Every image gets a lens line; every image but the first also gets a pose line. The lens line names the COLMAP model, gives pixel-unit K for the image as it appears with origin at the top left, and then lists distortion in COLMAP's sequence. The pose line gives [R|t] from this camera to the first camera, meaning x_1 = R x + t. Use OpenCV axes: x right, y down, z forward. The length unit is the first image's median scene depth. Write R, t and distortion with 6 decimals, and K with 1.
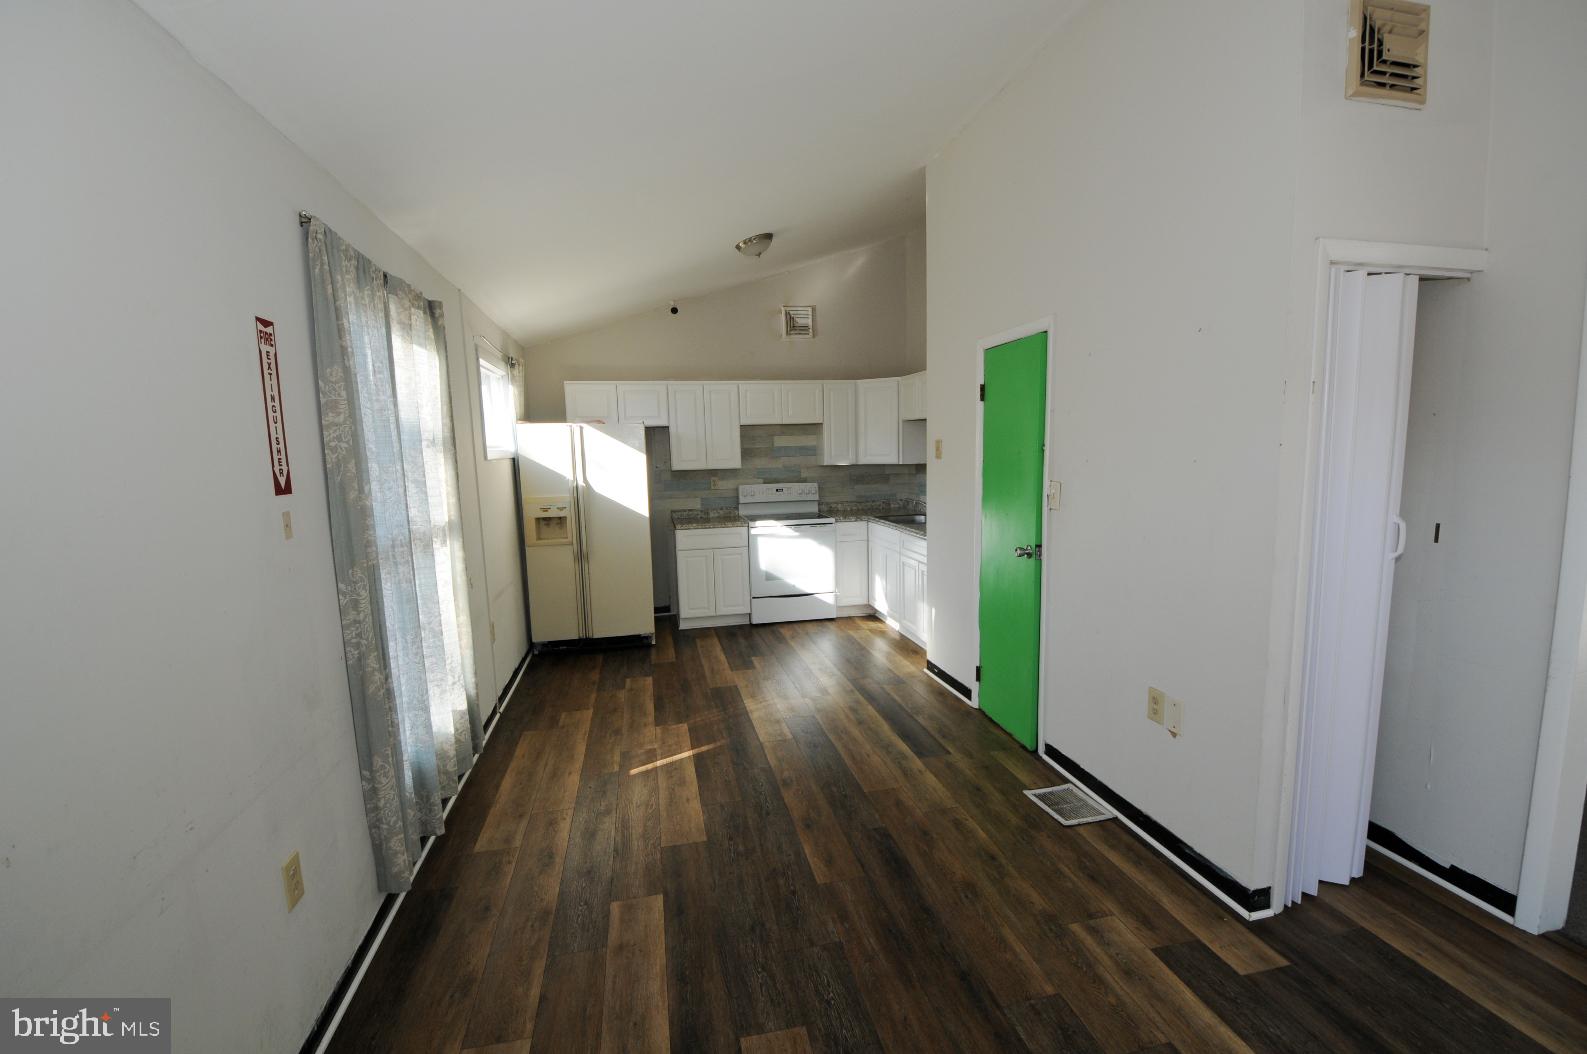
lens RADIAL K [[695.9, 0, 794.9], [0, 695.9, 531.9], [0, 0, 1]] dist [0.000100, -0.000002]
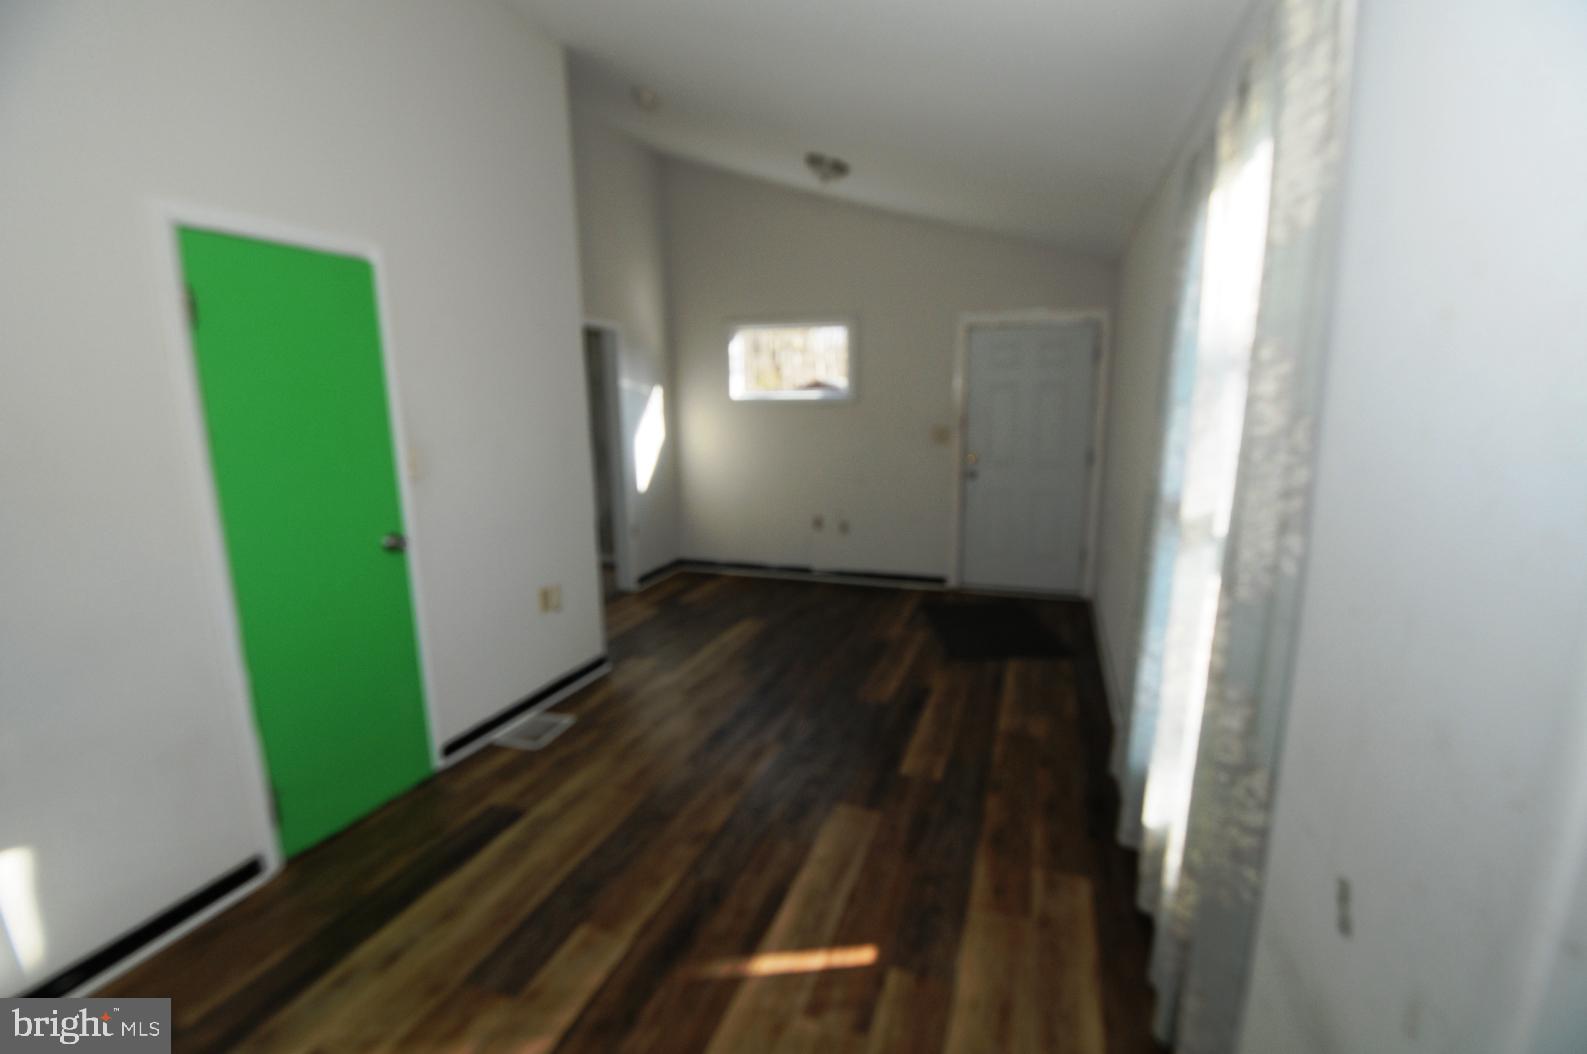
lens RADIAL K [[695.9, 0, 791.5], [0, 695.9, 530.7], [0, 0, 1]] dist [0.000100, -0.000002]
pose [[-0.842687, -0.070106, 0.533820, -0.467466], [0.097587, 0.955176, 0.279493, -0.164014], [-0.529486, 0.287619, -0.798072, 1.404767]]
